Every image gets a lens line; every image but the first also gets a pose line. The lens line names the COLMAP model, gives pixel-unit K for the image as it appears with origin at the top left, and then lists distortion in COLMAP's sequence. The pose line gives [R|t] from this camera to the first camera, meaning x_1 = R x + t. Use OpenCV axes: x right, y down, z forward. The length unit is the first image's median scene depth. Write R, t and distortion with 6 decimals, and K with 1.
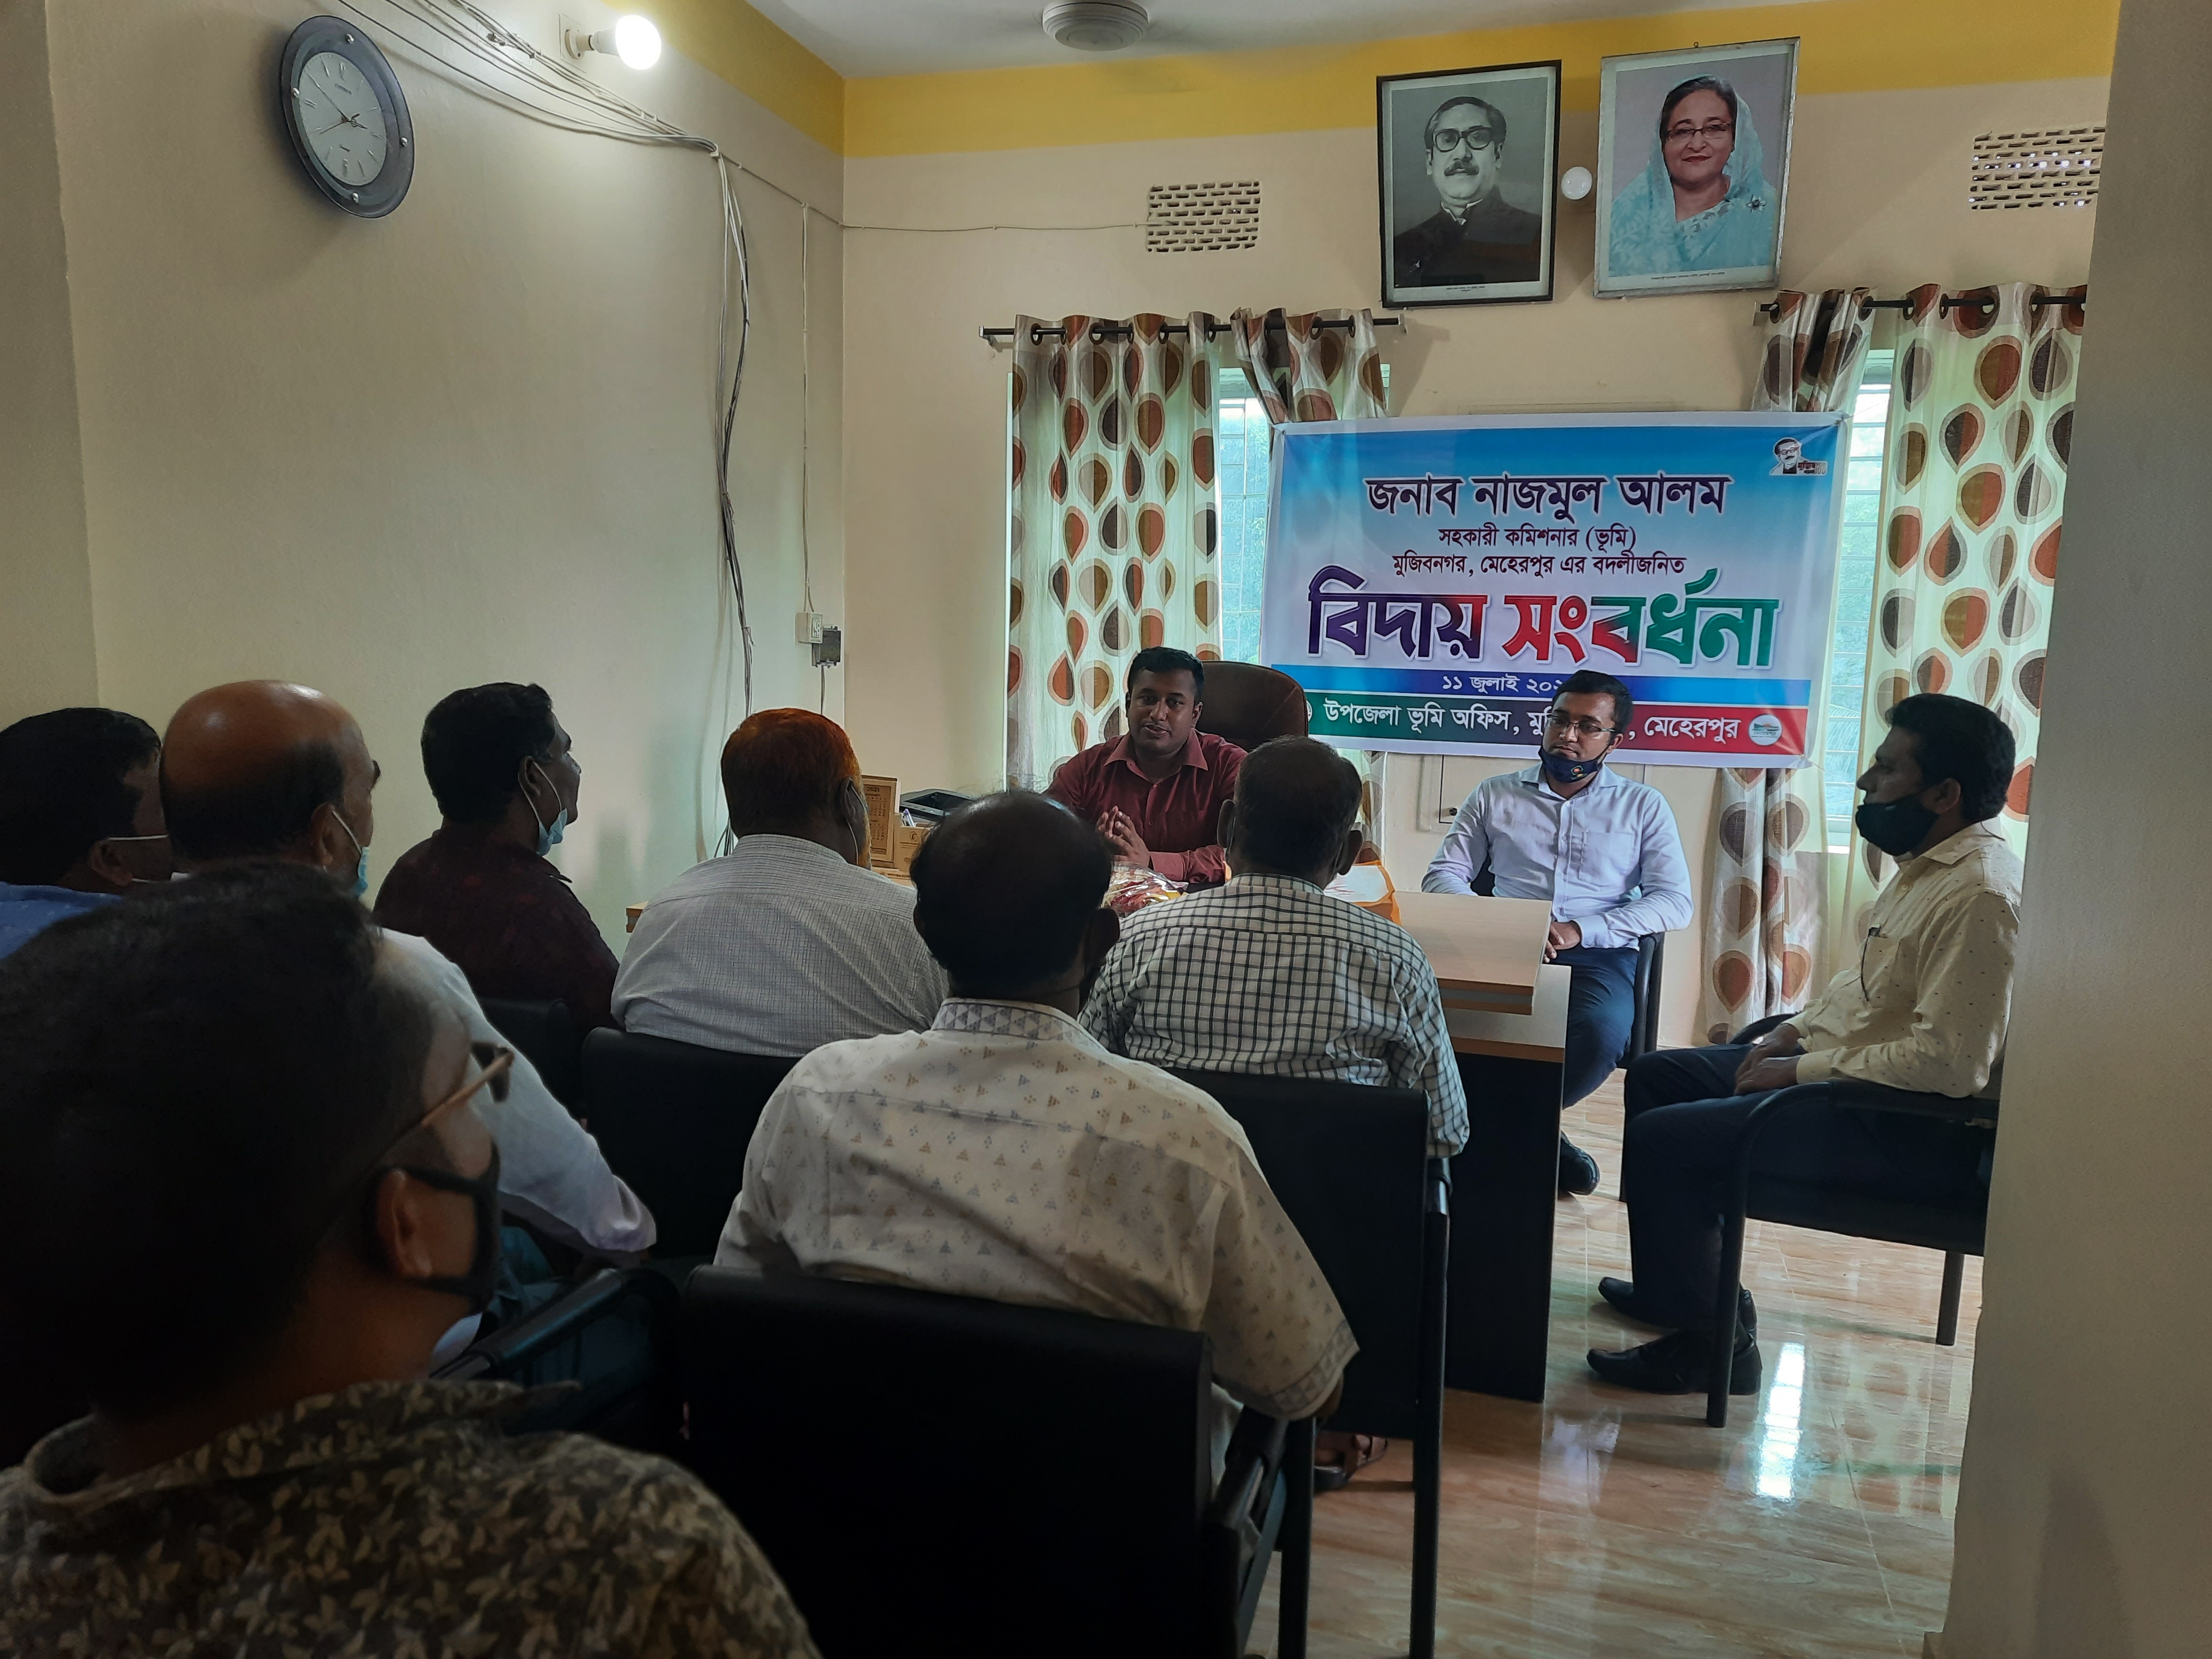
lens RADIAL K [[1526.2, 0, 1106.0], [0, 1526.2, 829.5], [0, 0, 1]] dist [0.071509, -0.093390]
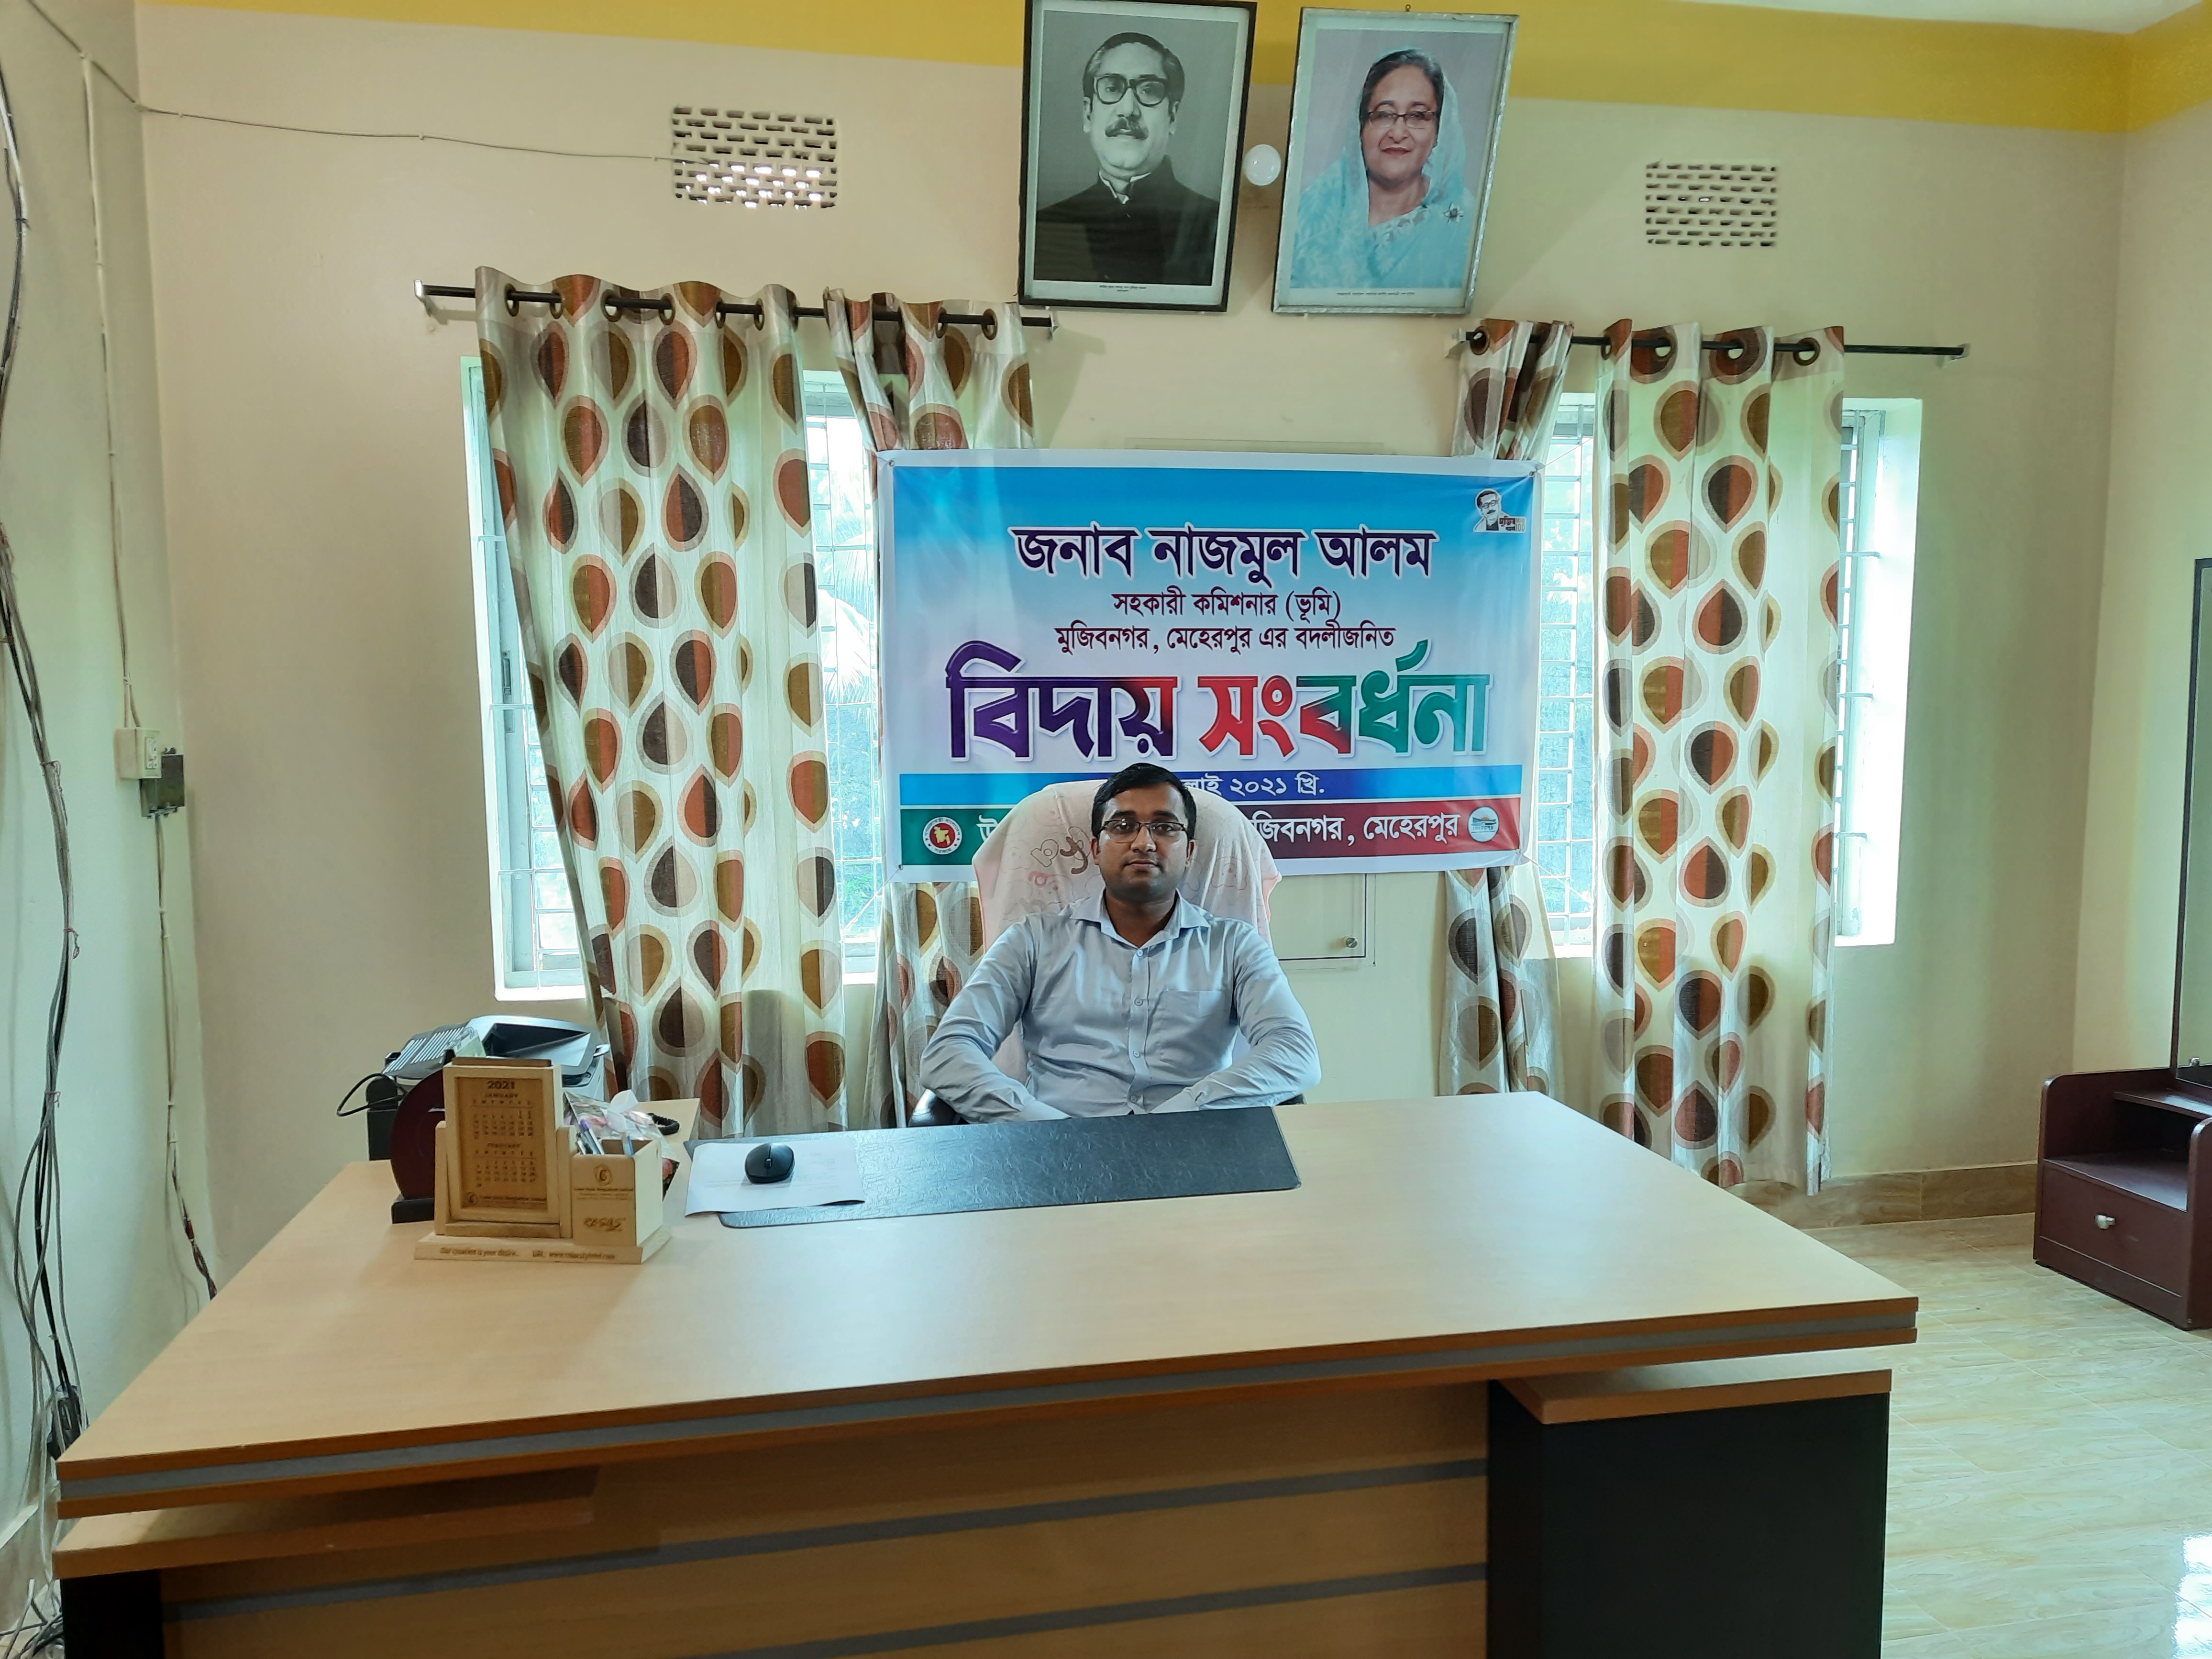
lens RADIAL K [[1516.7, 0, 1106.0], [0, 1516.7, 829.5], [0, 0, 1]] dist [0.152498, -0.261436]
pose [[0.889089, -0.069642, 0.452406, -0.148325], [0.088299, 0.995889, -0.020225, -0.061827], [-0.449137, 0.057929, 0.891583, 0.322480]]
